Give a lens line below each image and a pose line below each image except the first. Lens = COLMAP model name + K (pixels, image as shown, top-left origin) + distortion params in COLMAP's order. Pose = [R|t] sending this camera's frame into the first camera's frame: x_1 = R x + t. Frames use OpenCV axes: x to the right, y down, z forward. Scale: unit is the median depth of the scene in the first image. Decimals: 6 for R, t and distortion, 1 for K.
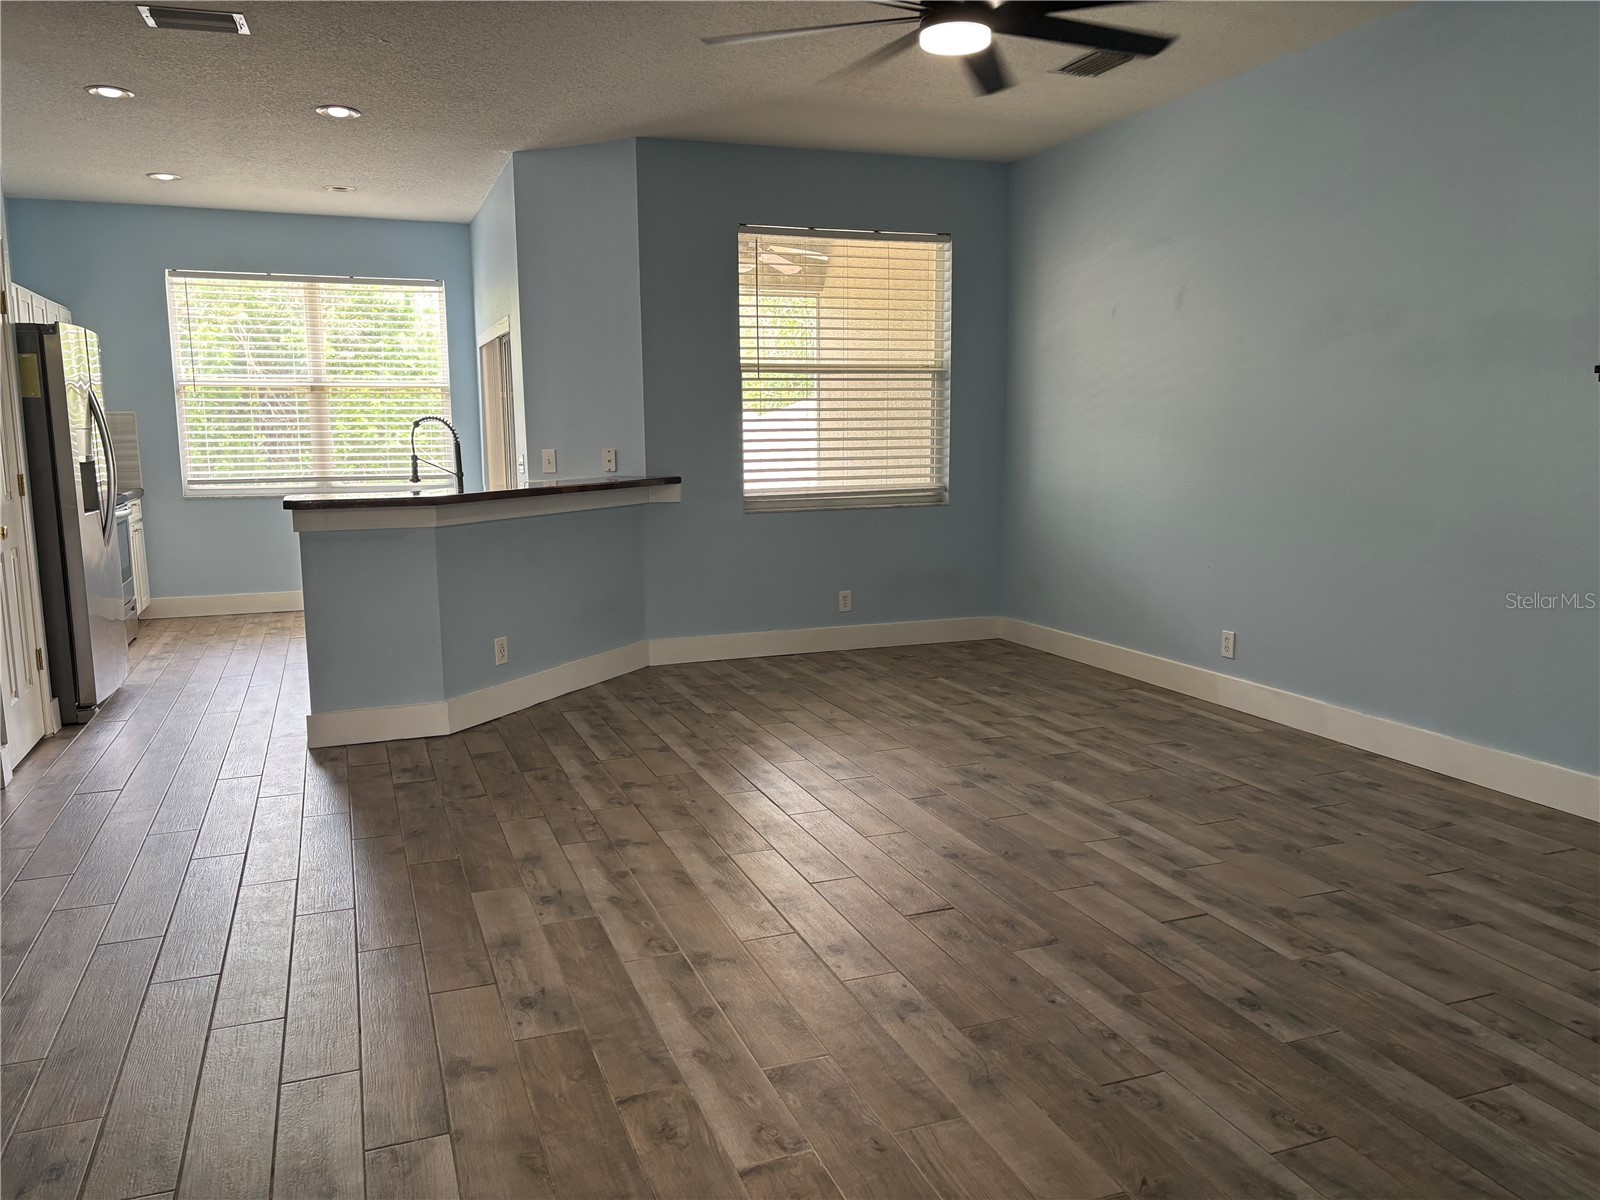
lens RADIAL K [[1204.3, 0, 801.1], [0, 1204.3, 604.7], [0, 0, 1]] dist [0.060150, -0.060178]
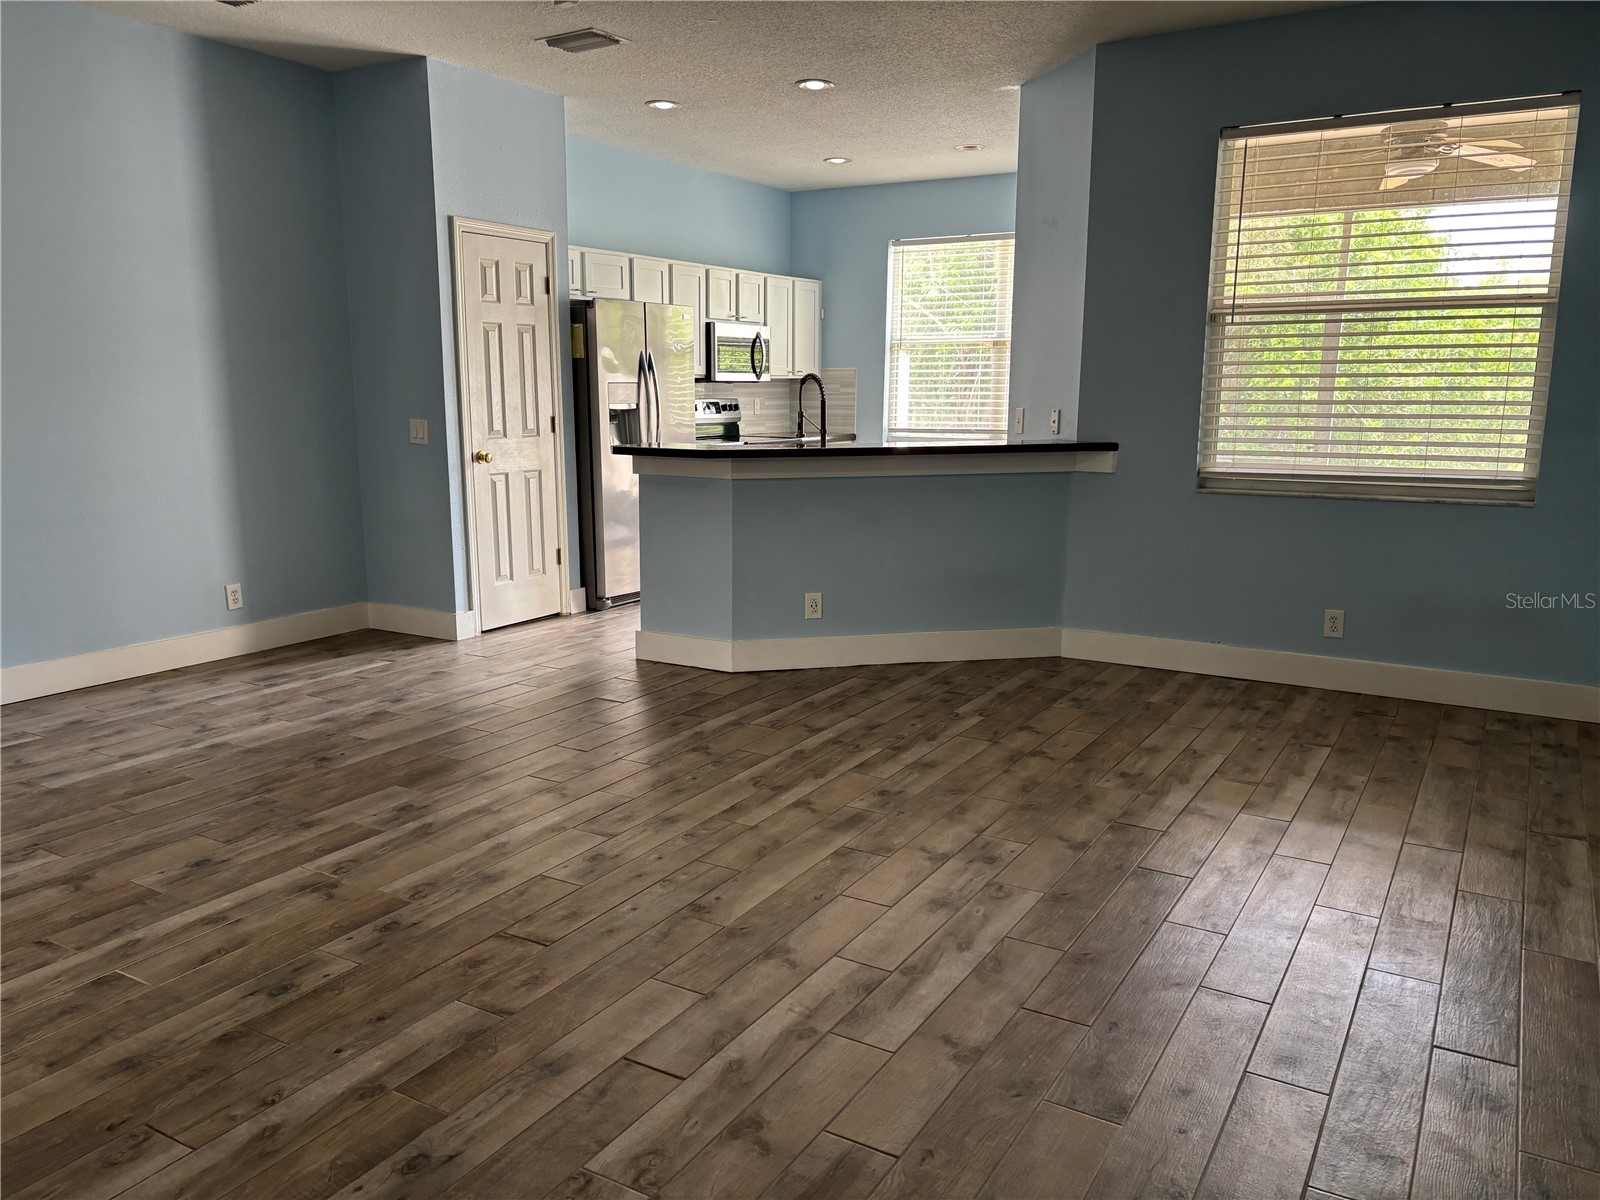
lens RADIAL K [[1204.3, 0, 787.7], [0, 1204.3, 607.1], [0, 0, 1]] dist [0.060150, -0.060178]
pose [[0.613517, 0.155619, -0.774196, 0.515964], [-0.122653, 0.987271, 0.101251, -0.059559], [0.780098, 0.032838, 0.624795, 0.343351]]
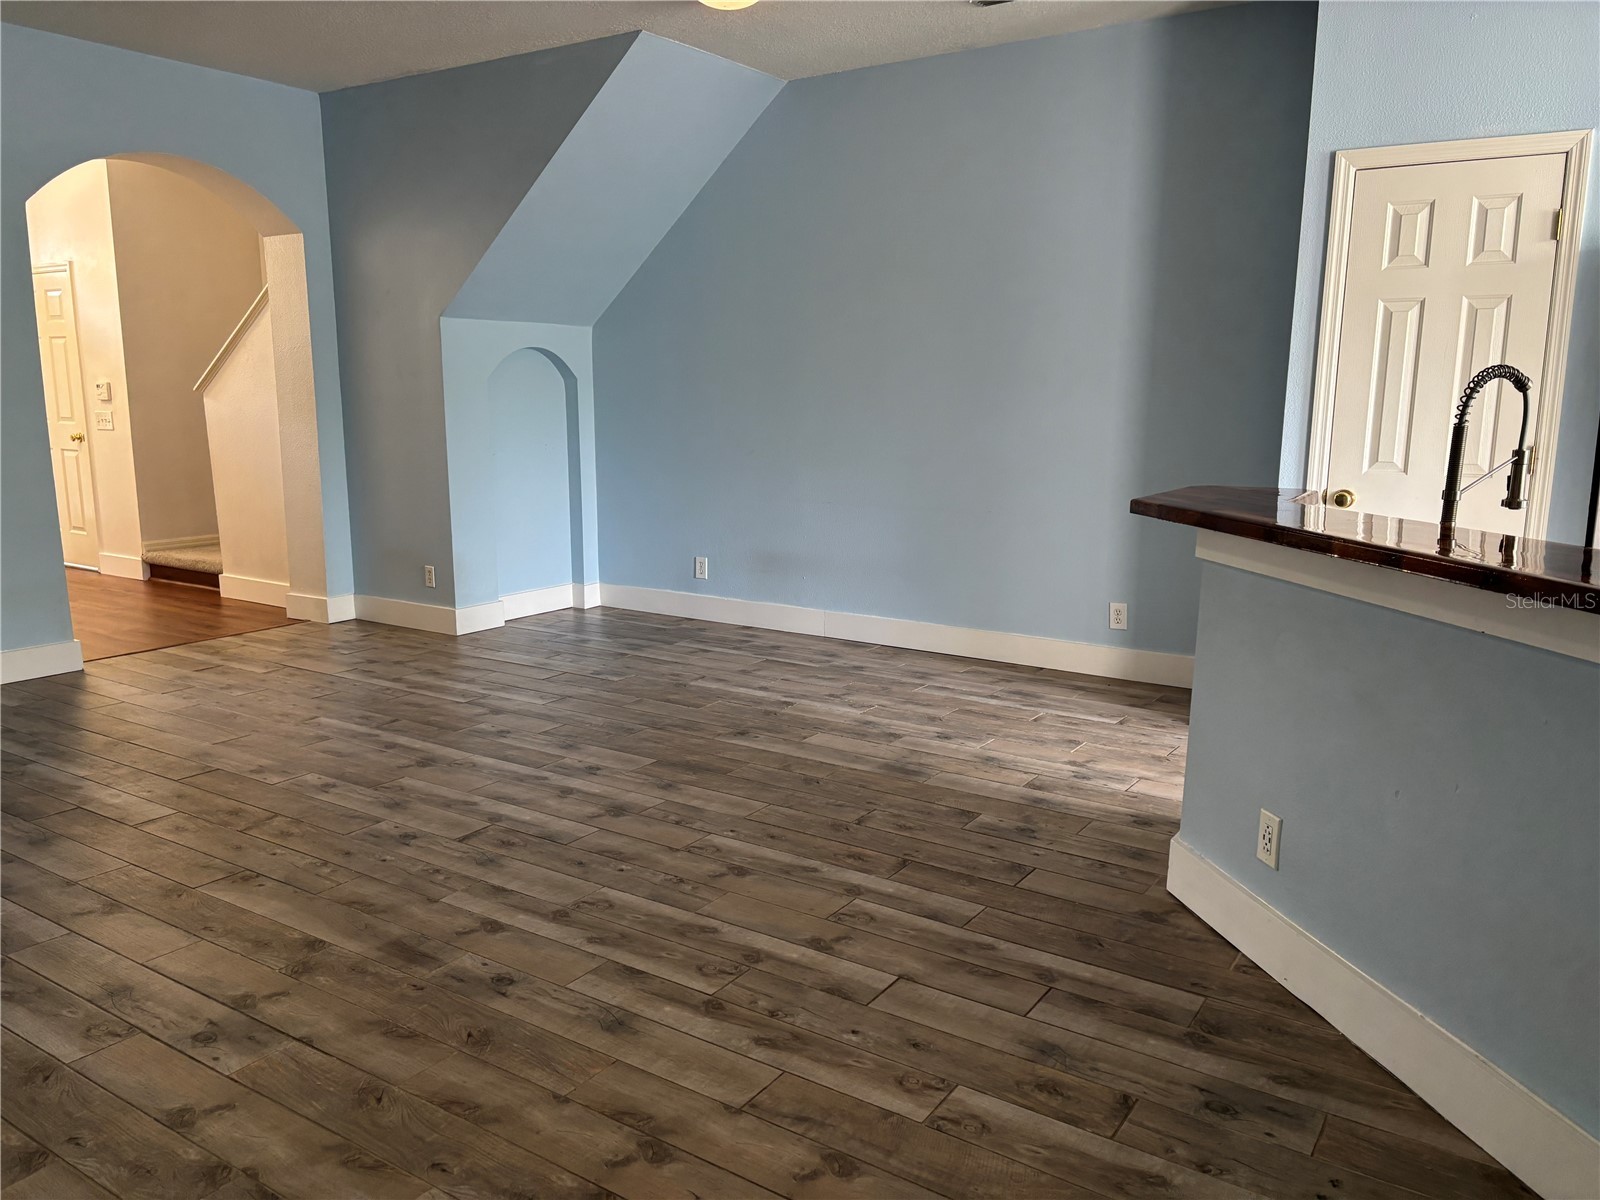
lens RADIAL K [[1204.3, 0, 795.7], [0, 1204.3, 609.6], [0, 0, 1]] dist [0.060150, -0.060178]
pose [[-0.817267, 0.110922, -0.565483, 0.185349], [-0.082618, 0.948608, 0.305477, -0.187838], [0.570306, 0.296376, -0.766102, 1.226550]]
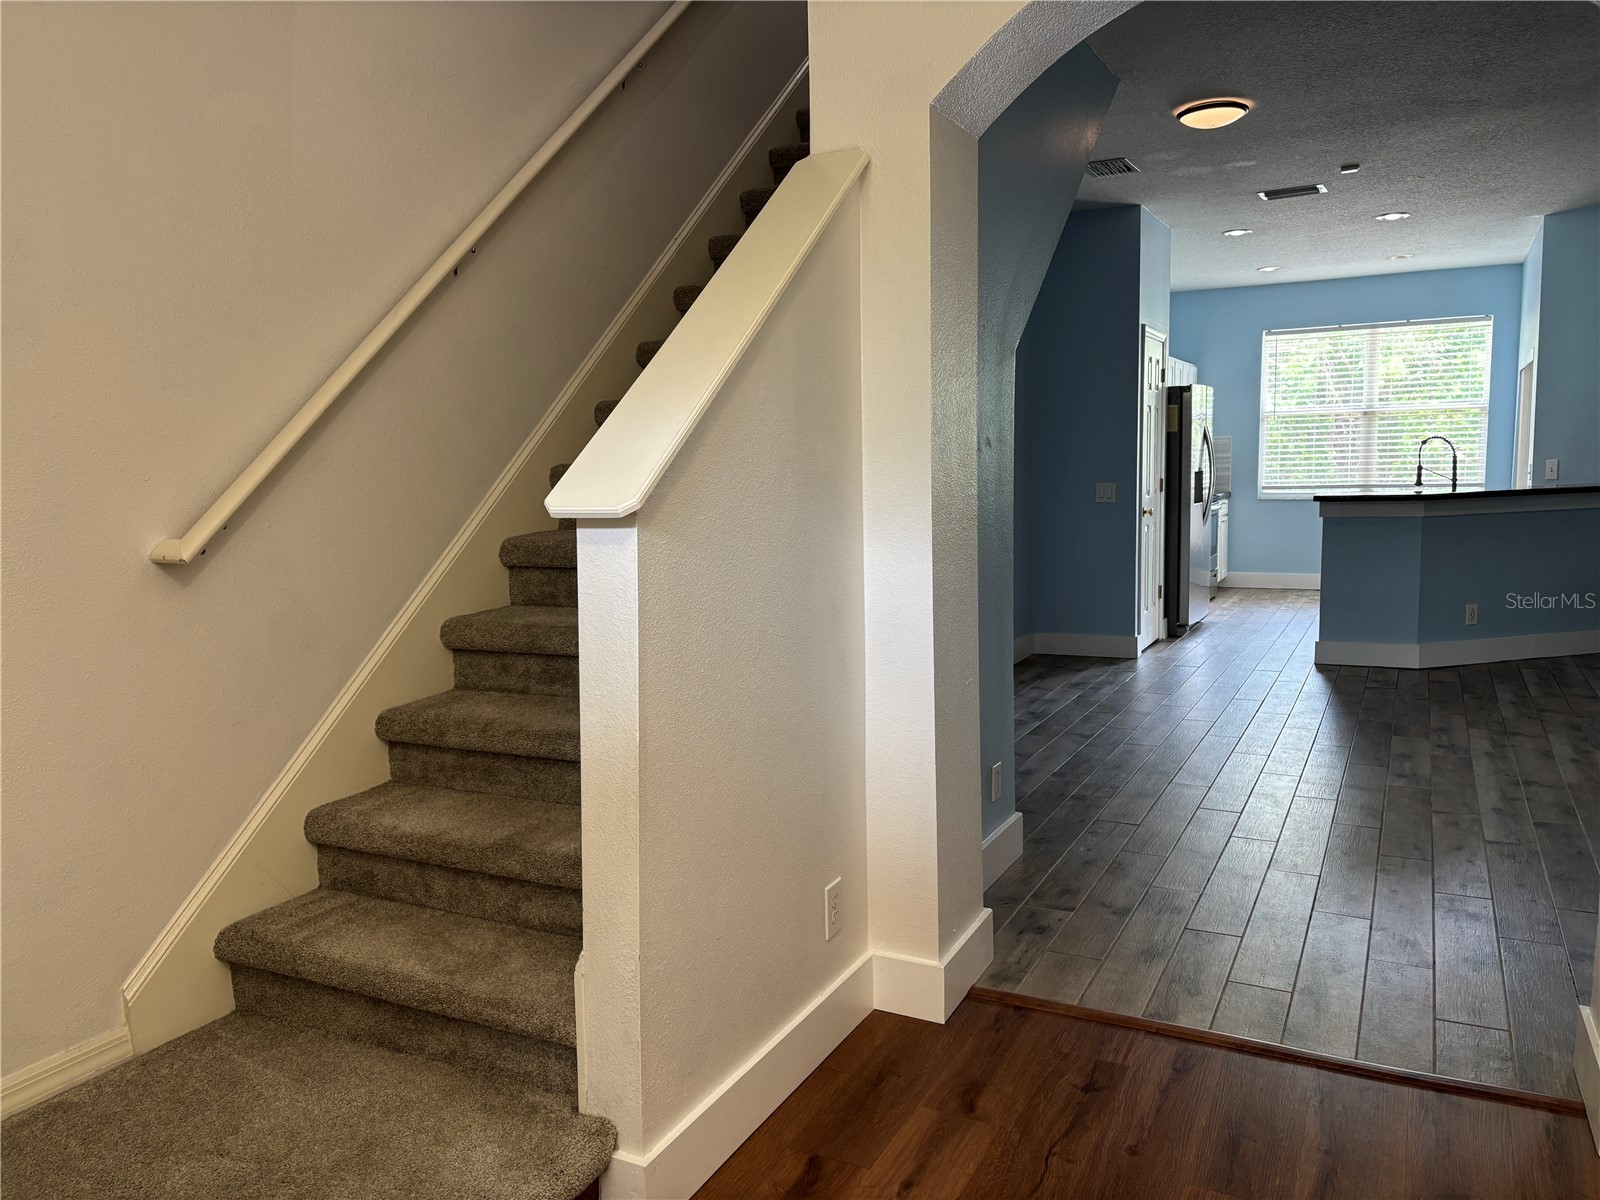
lens RADIAL K [[1204.3, 0, 808.8], [0, 1204.3, 611.3], [0, 0, 1]] dist [0.060150, -0.060178]
pose [[0.675852, 0.084519, -0.732175, 0.229206], [-0.089280, 0.995476, 0.032500, 0.055445], [0.731610, 0.043404, 0.680340, -0.413227]]
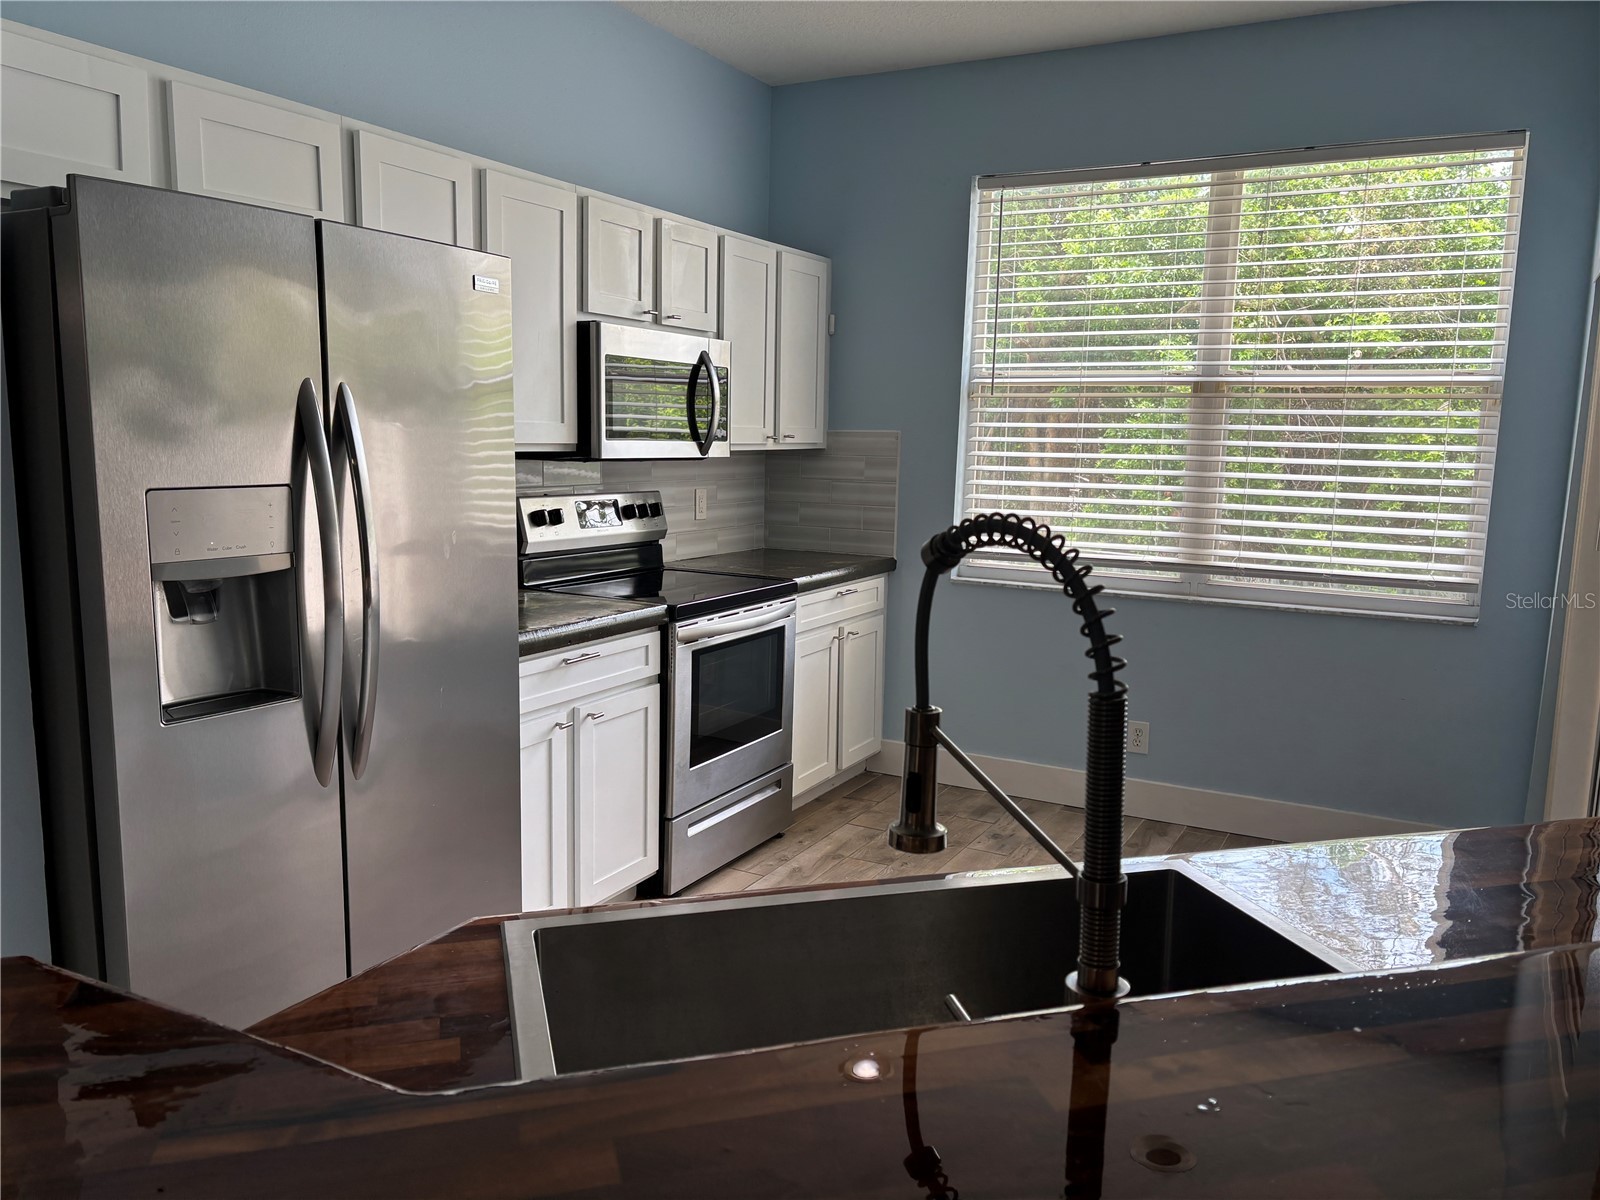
lens RADIAL K [[1204.3, 0, 813.5], [0, 1204.3, 610.1], [0, 0, 1]] dist [0.060150, -0.060178]
pose [[0.660381, 0.132269, -0.739190, -0.195562], [-0.135006, 0.989238, 0.056399, -0.147320], [0.738695, 0.062551, 0.671131, 0.866734]]
